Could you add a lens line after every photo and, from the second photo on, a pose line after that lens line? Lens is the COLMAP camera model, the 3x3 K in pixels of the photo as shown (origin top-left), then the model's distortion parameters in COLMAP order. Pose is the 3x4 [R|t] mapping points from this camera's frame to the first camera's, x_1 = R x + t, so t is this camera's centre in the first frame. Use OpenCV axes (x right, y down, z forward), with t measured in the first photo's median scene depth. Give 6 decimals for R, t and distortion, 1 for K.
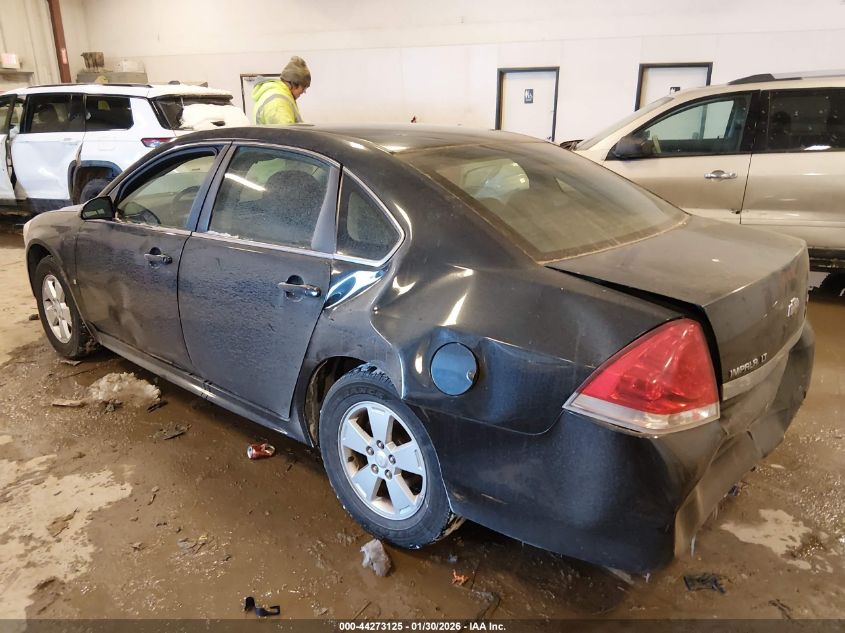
lens RADIAL K [[637.9, 0, 422.2], [0, 637.9, 317.6], [0, 0, 1]] dist [0.008367, 0.003208]
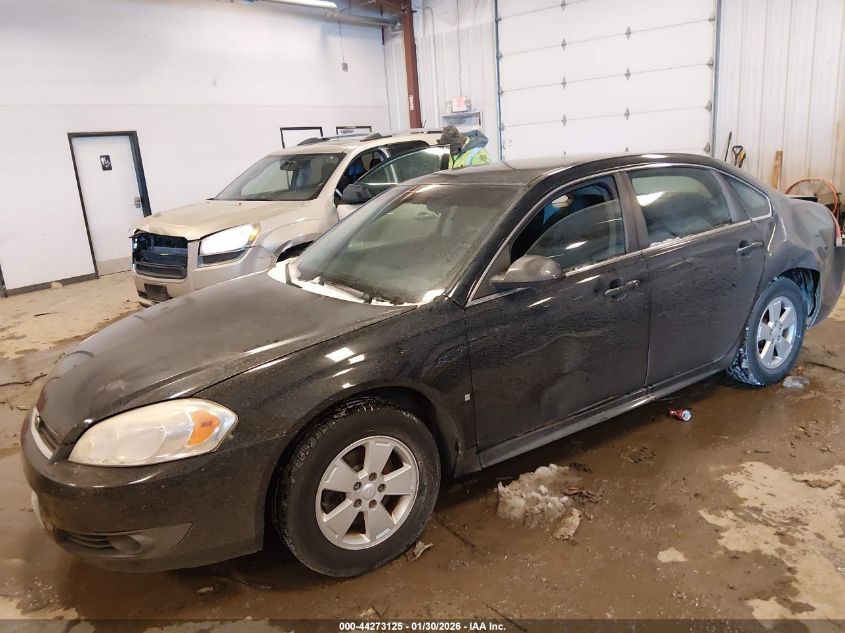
lens RADIAL K [[583.3, 0, 422.2], [0, 583.3, 315.1], [0, 0, 1]] dist [-0.012641, -0.003213]
pose [[0.292686, -0.265400, 0.918639, -1.177821], [0.345323, 0.925211, 0.157276, -0.275564], [-0.891676, 0.271195, 0.362445, 0.820896]]
